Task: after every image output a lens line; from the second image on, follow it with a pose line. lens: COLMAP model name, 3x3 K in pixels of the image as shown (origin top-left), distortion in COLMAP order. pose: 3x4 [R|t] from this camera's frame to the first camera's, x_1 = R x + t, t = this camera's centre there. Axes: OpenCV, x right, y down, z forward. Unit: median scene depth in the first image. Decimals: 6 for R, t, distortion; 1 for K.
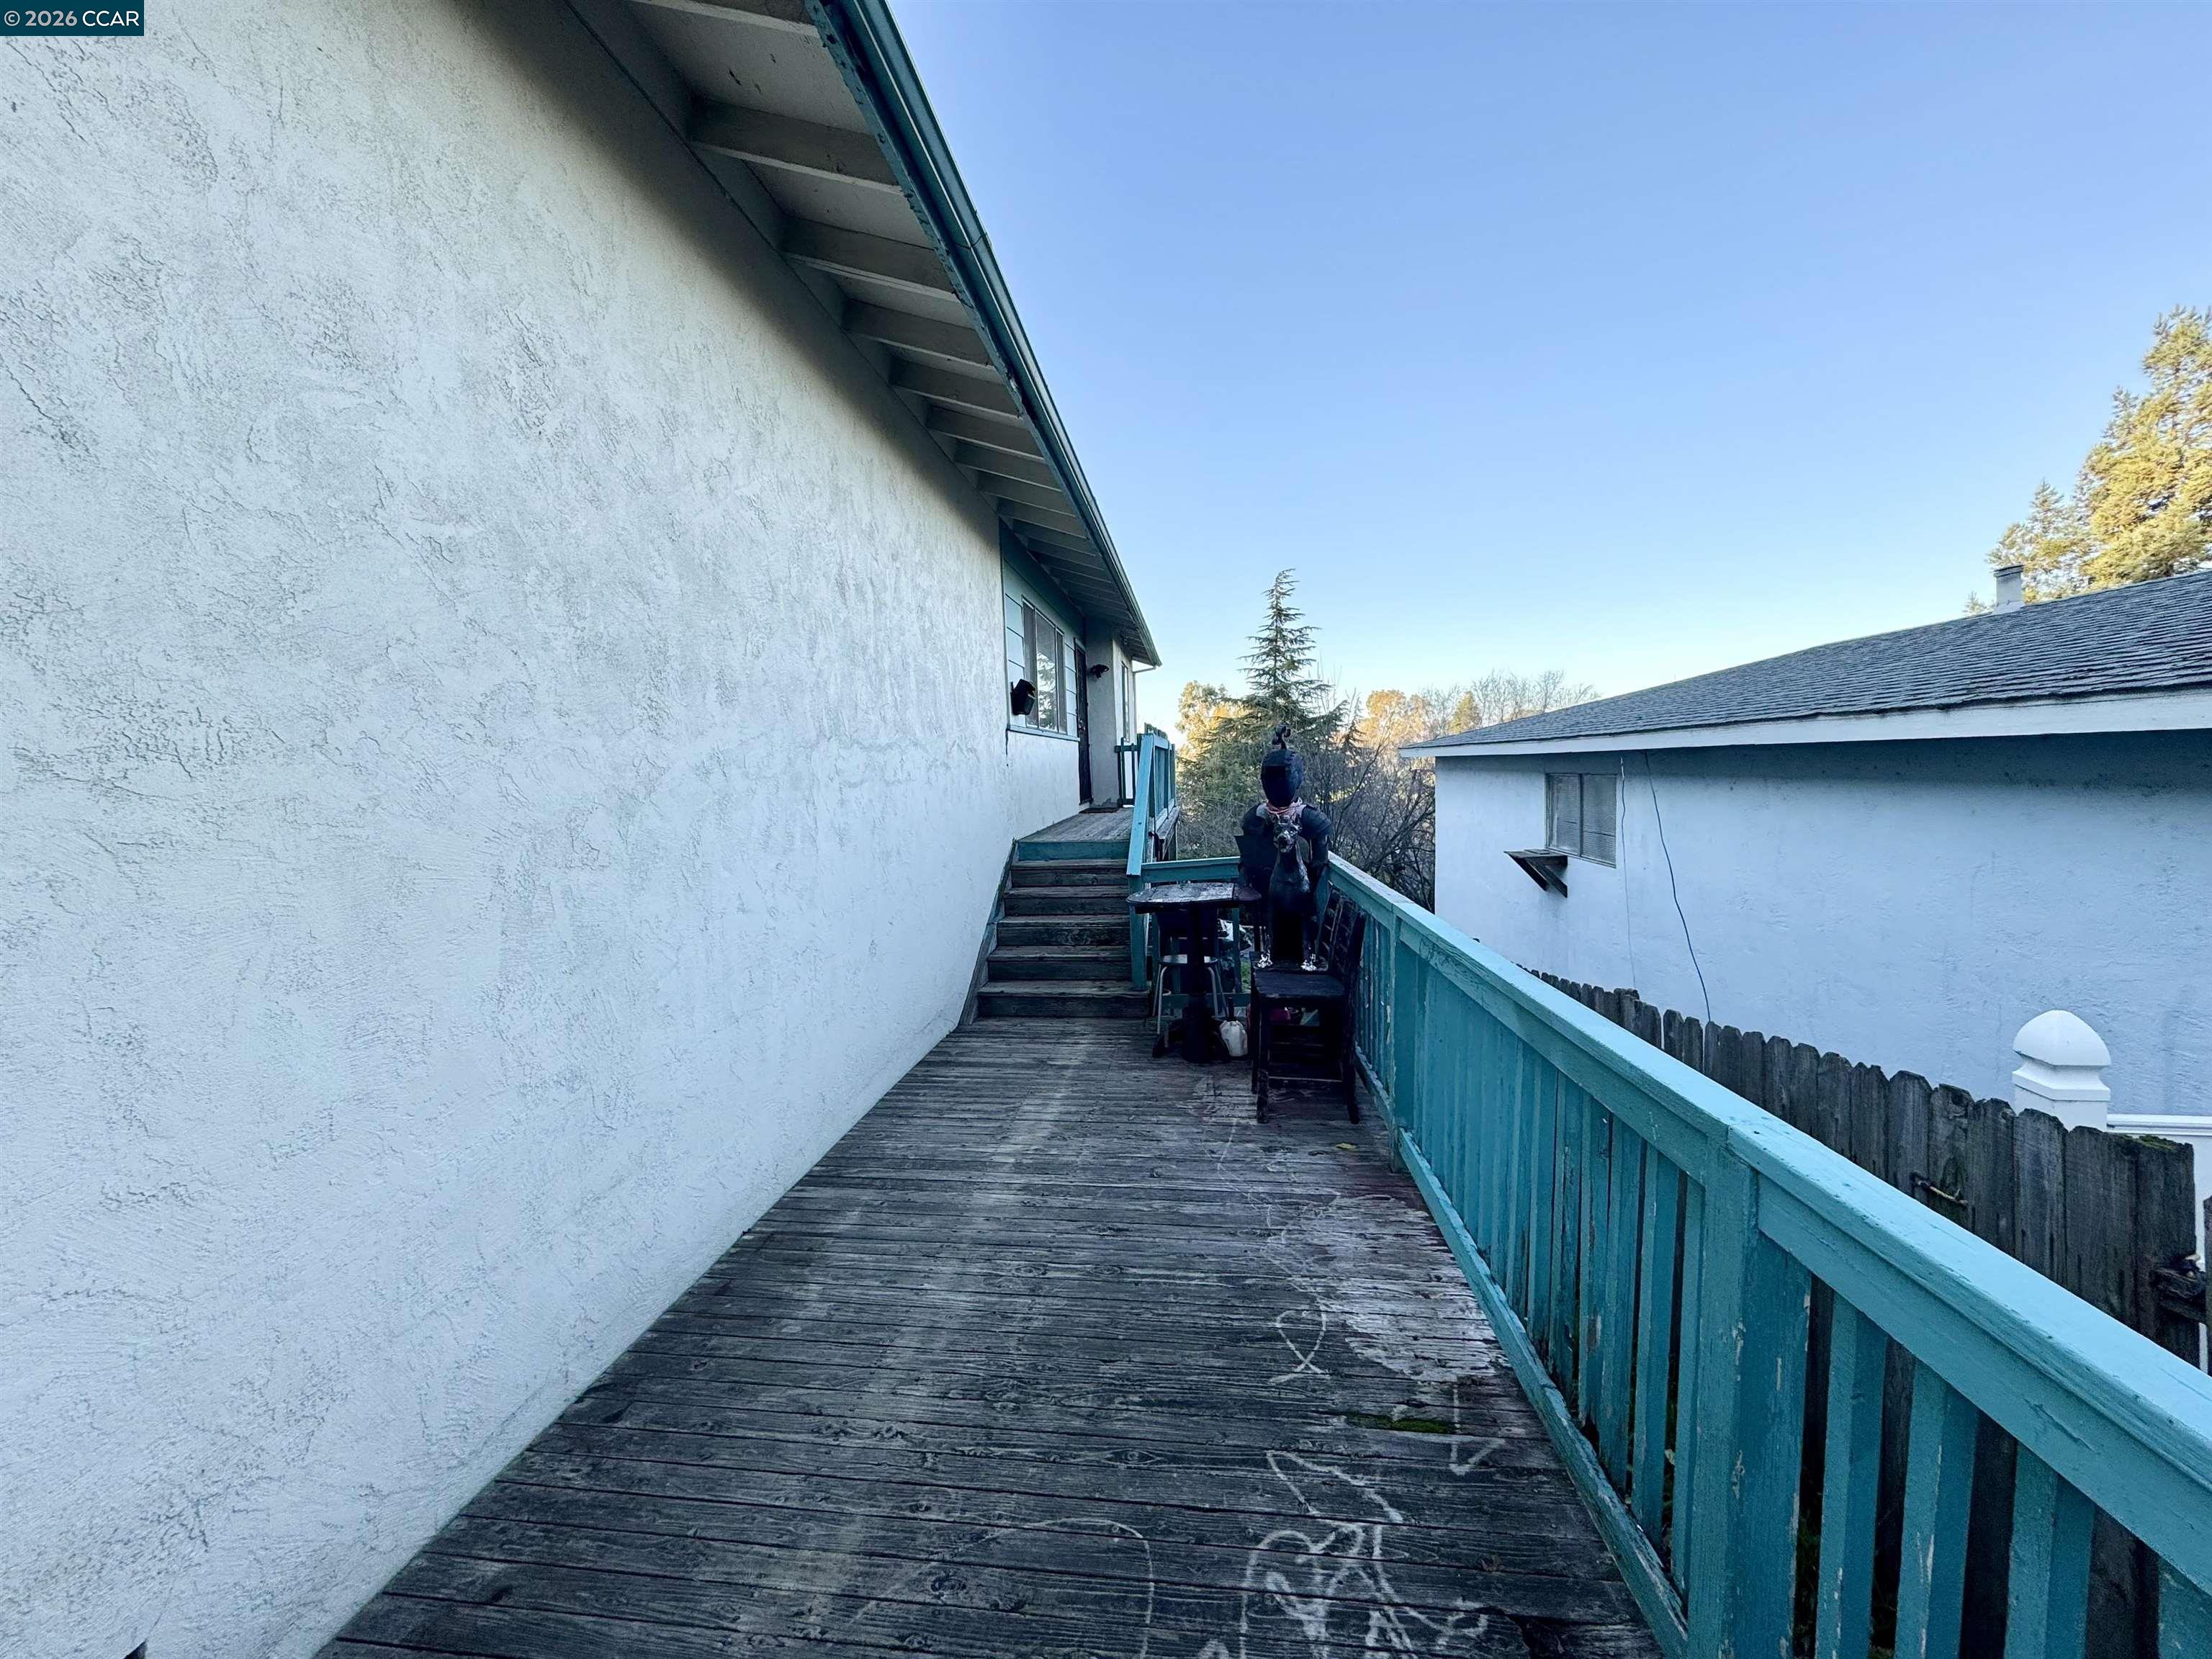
lens RADIAL K [[882.6, 0, 1101.2], [0, 882.6, 828.2], [0, 0, 1]] dist [-0.003264, 0.000046]
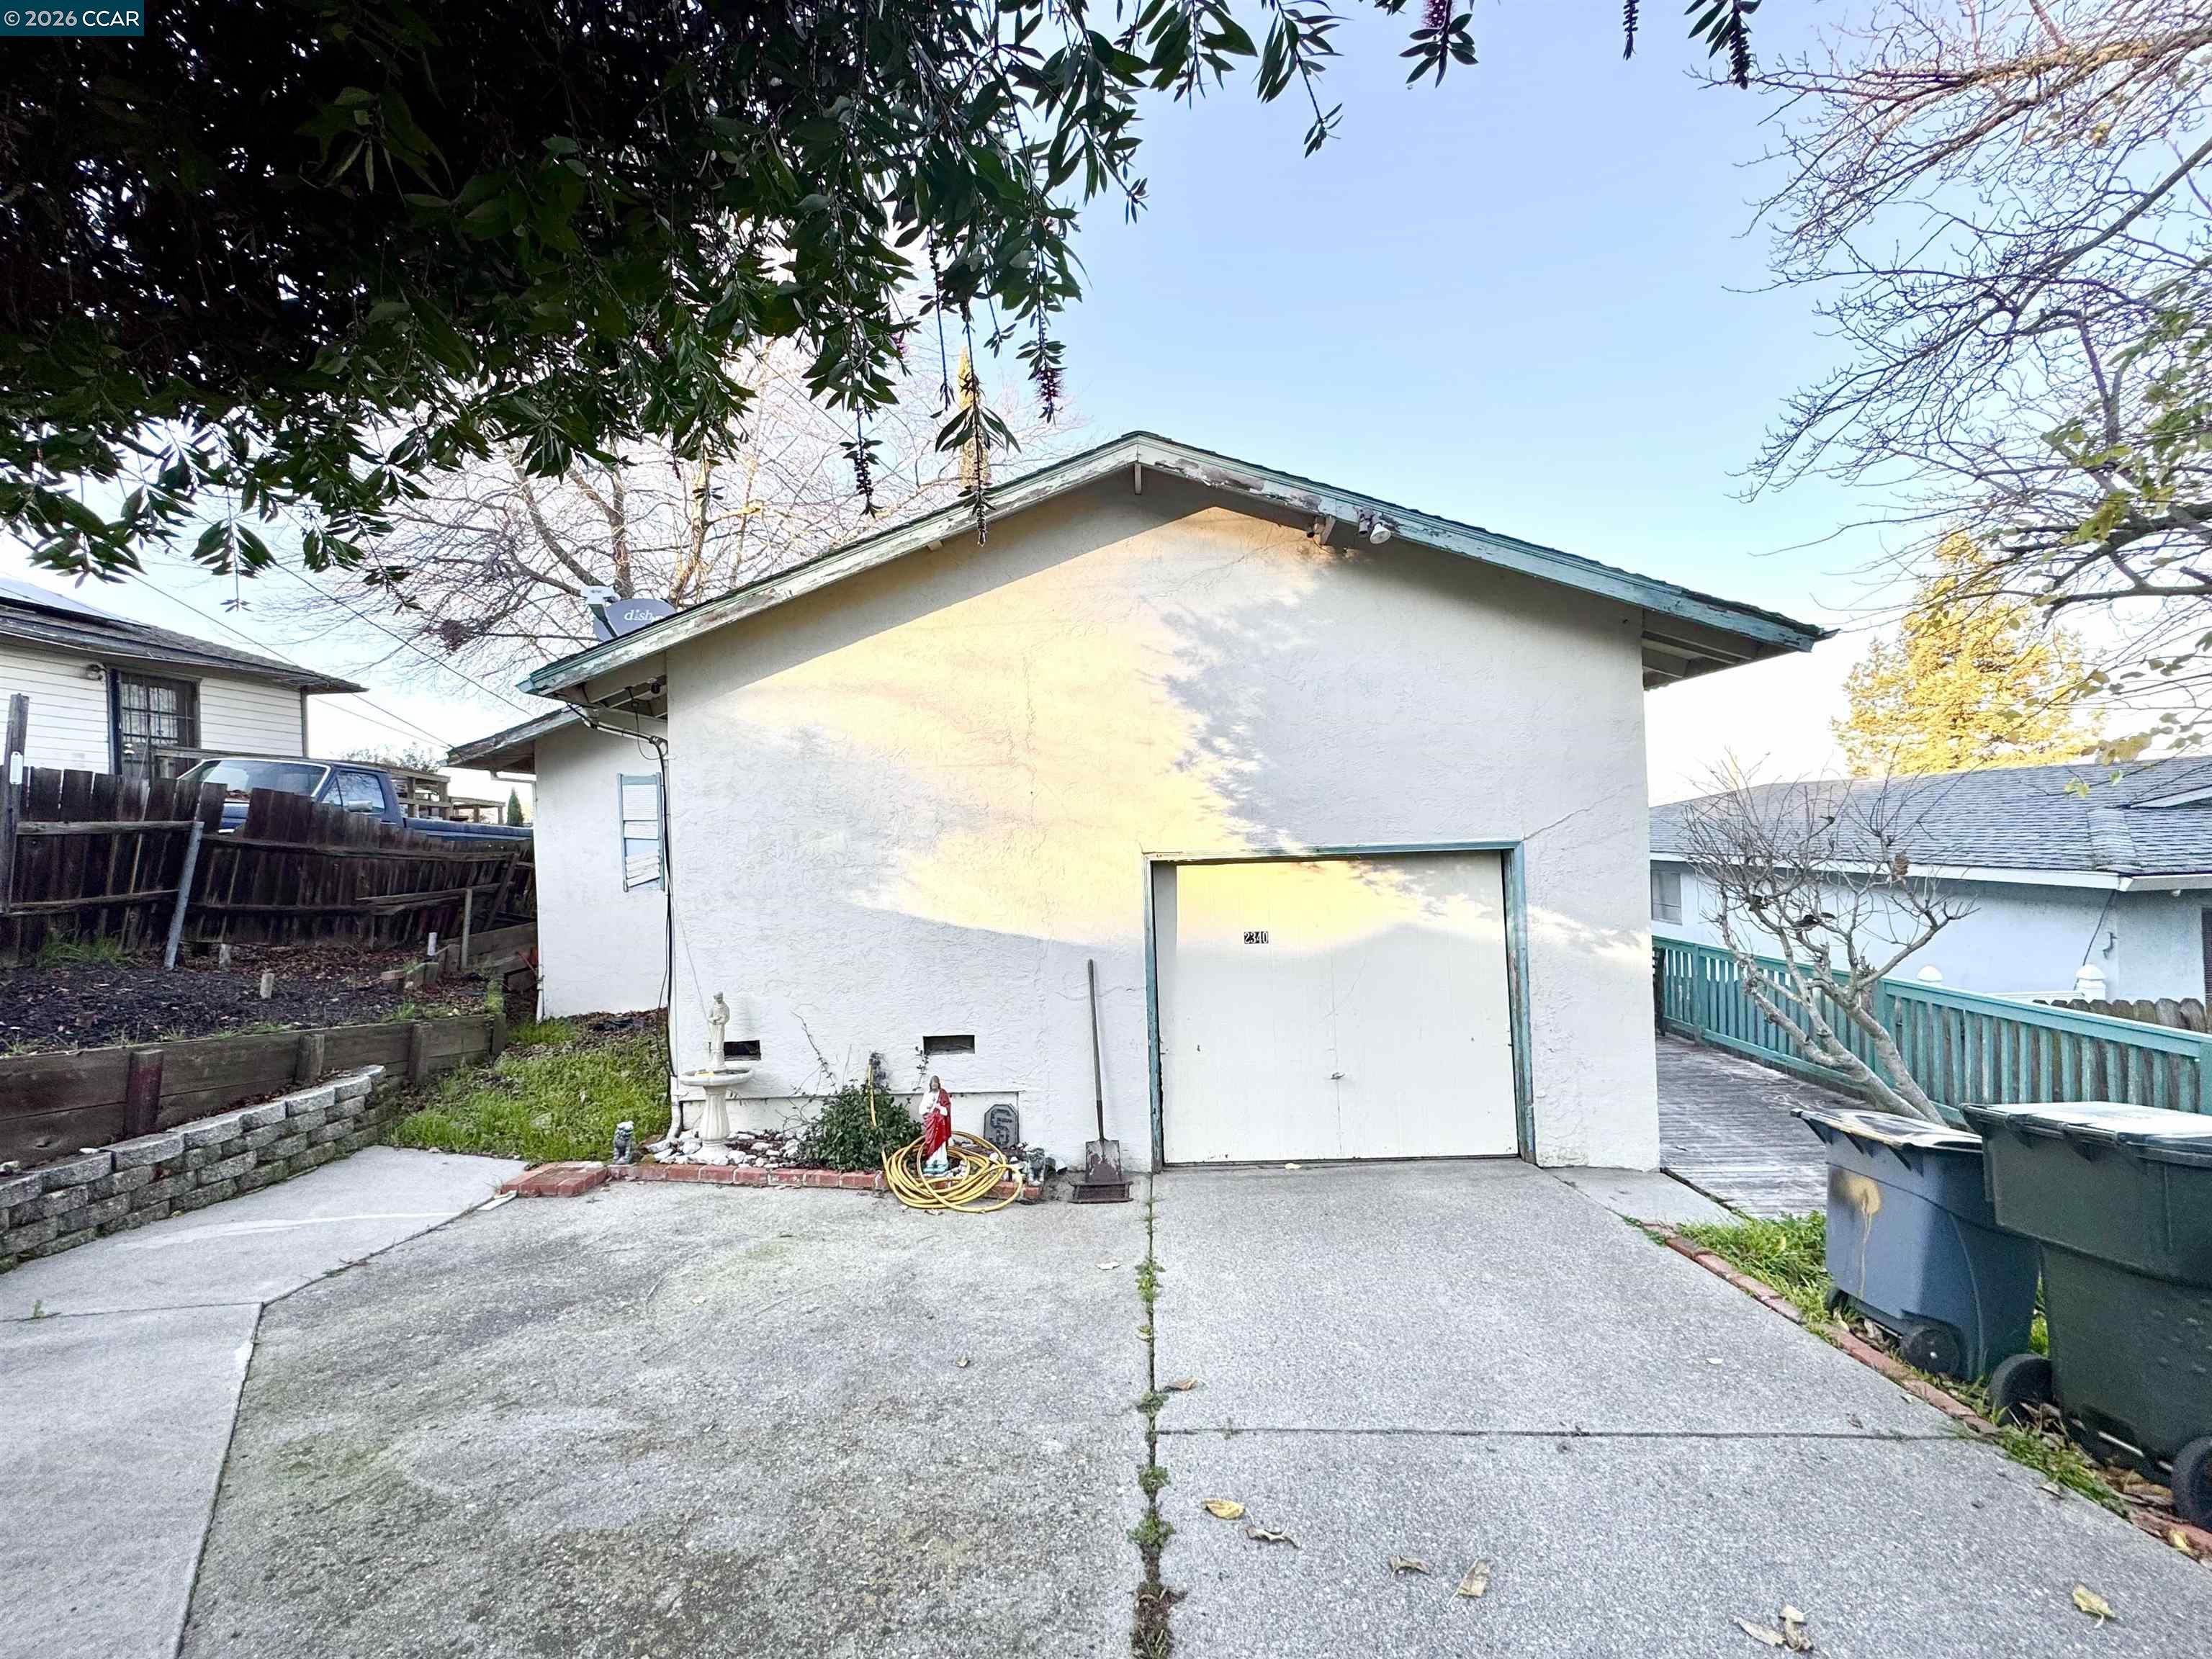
lens RADIAL K [[882.6, 0, 1101.2], [0, 882.6, 828.2], [0, 0, 1]] dist [-0.003264, 0.000046]
pose [[0.995302, -0.002547, 0.096783, -1.162055], [0.008574, 0.998045, -0.061913, -0.077043], [-0.096436, 0.062452, 0.993378, -1.013468]]
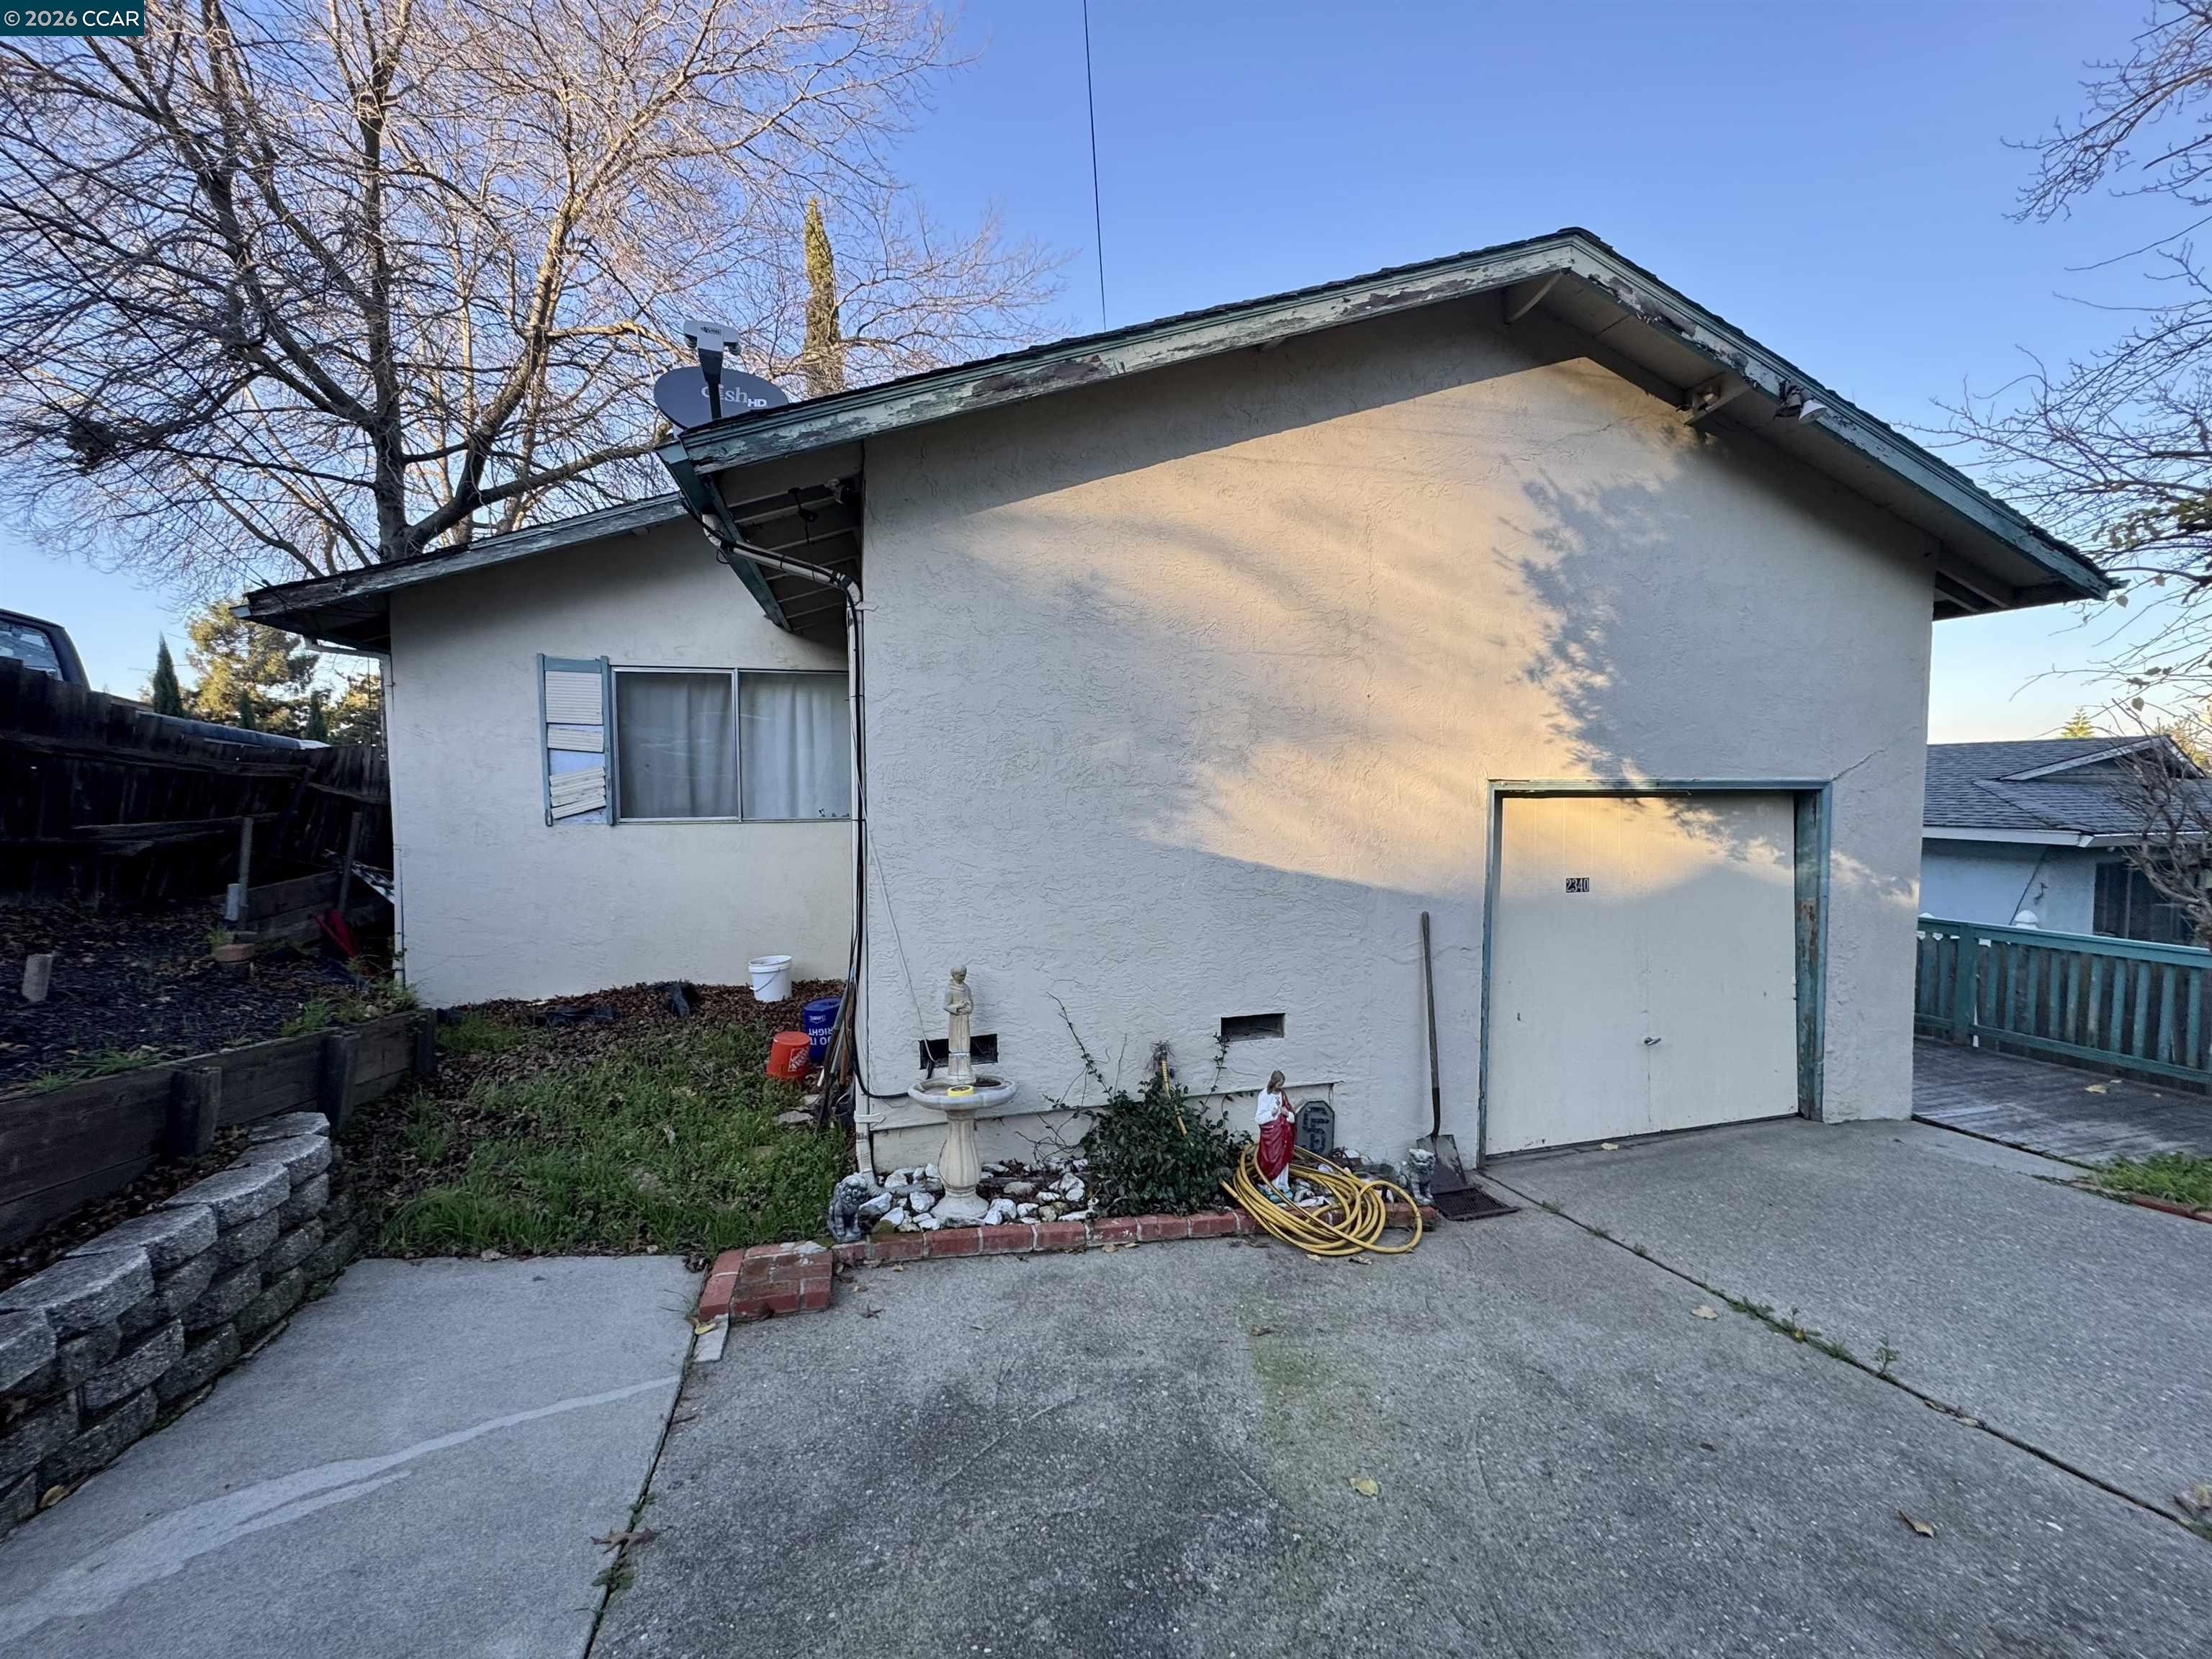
lens RADIAL K [[882.6, 0, 1101.2], [0, 882.6, 828.2], [0, 0, 1]] dist [-0.003264, 0.000046]
pose [[0.921309, 0.011716, 0.388654, -1.753435], [-0.005745, 0.999847, -0.016524, -0.046033], [-0.388788, 0.012991, 0.921236, -0.549312]]
